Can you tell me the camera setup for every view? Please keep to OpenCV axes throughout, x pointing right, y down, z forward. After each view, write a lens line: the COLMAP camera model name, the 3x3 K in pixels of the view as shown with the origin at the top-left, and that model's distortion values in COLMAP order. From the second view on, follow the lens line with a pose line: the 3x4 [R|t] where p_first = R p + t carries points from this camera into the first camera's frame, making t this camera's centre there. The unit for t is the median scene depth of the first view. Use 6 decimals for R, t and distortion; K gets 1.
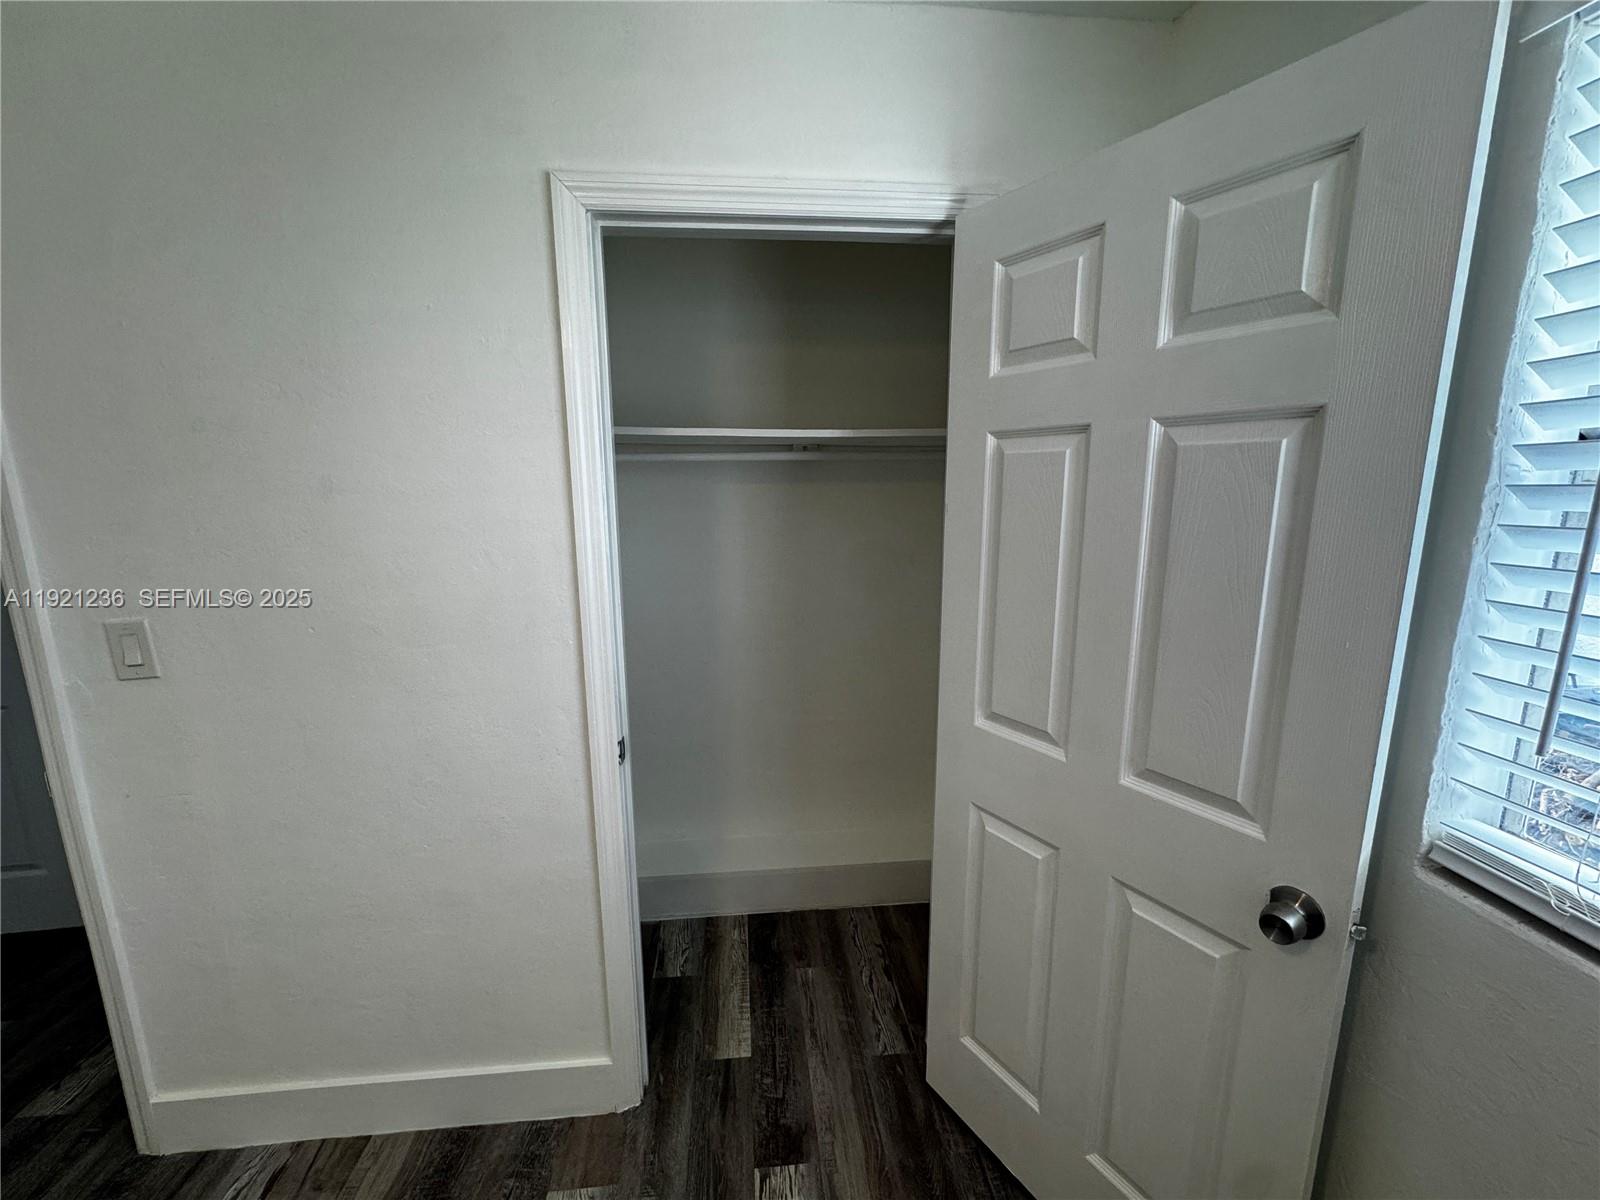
lens RADIAL K [[636.7, 0, 797.6], [0, 636.7, 601.1], [0, 0, 1]] dist [-0.005867, 0.000132]
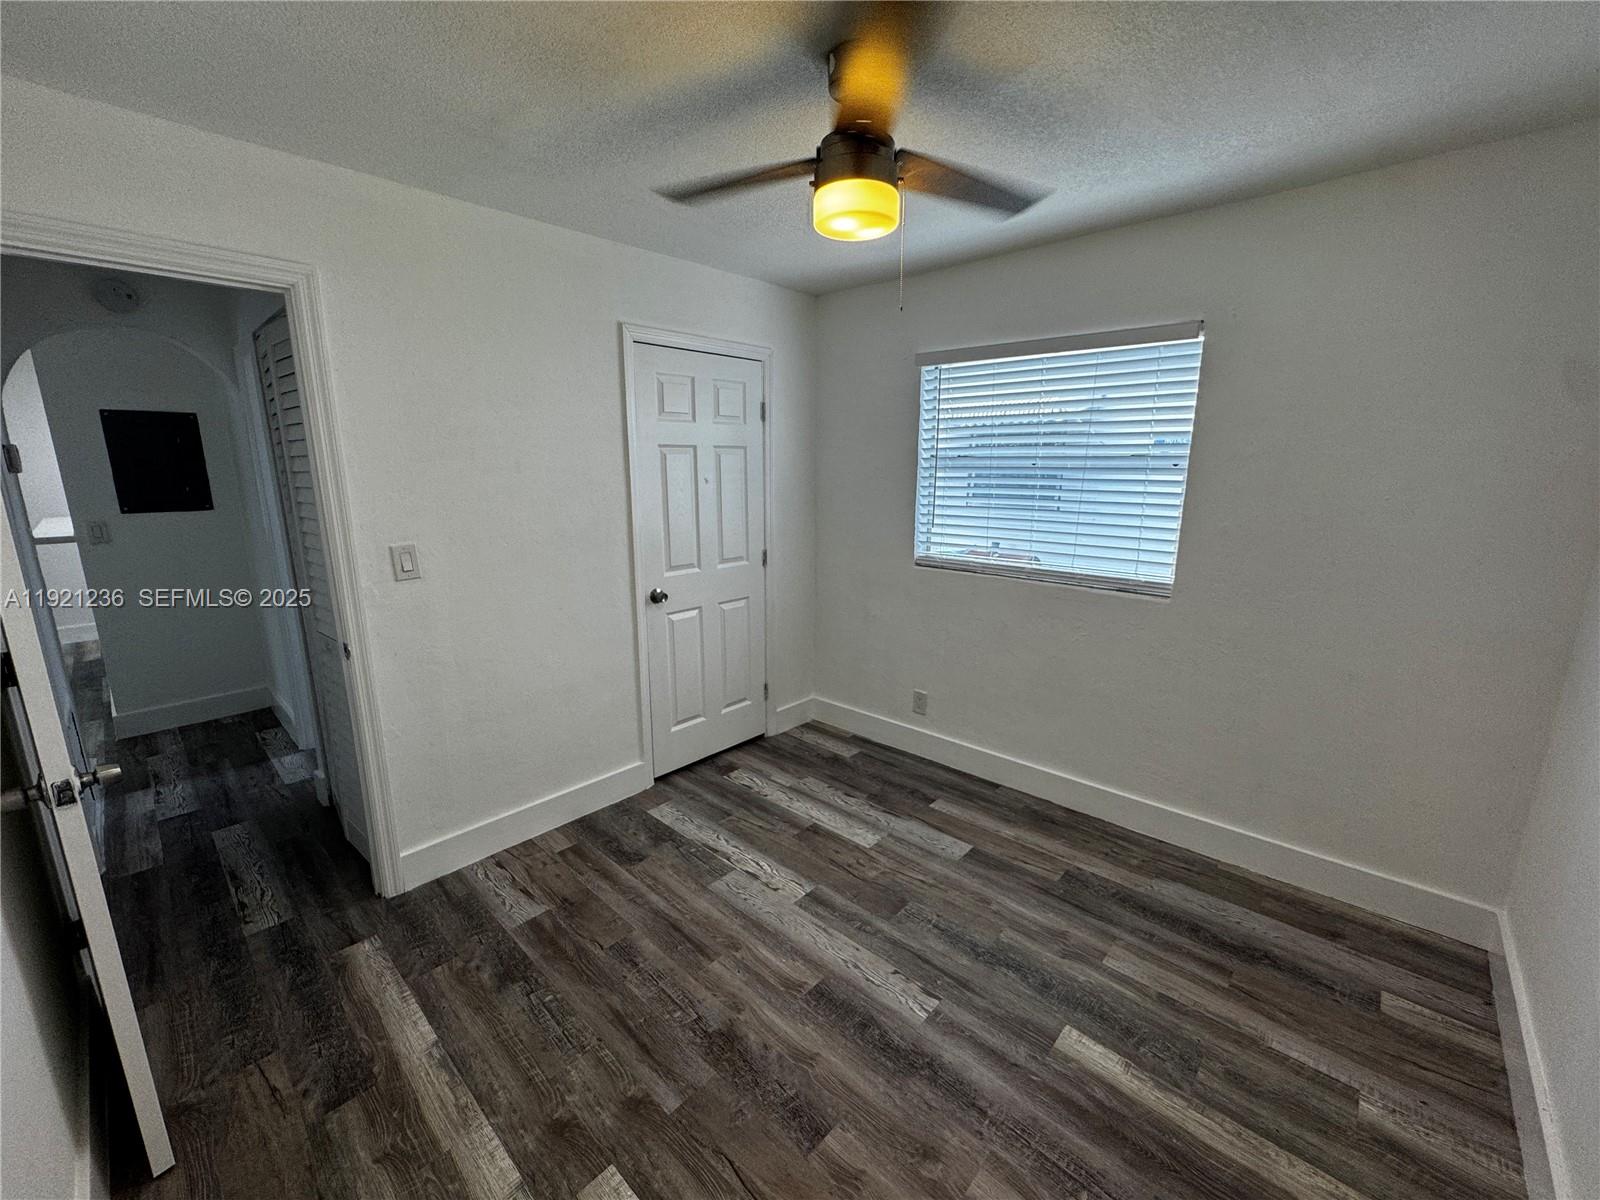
lens RADIAL K [[636.7, 0, 795.5], [0, 636.7, 598.1], [0, 0, 1]] dist [-0.005867, 0.000132]
pose [[0.751362, -0.129810, 0.646996, -1.390612], [0.112288, 0.991312, 0.068490, 0.174409], [-0.650266, 0.021189, 0.759411, -0.976959]]
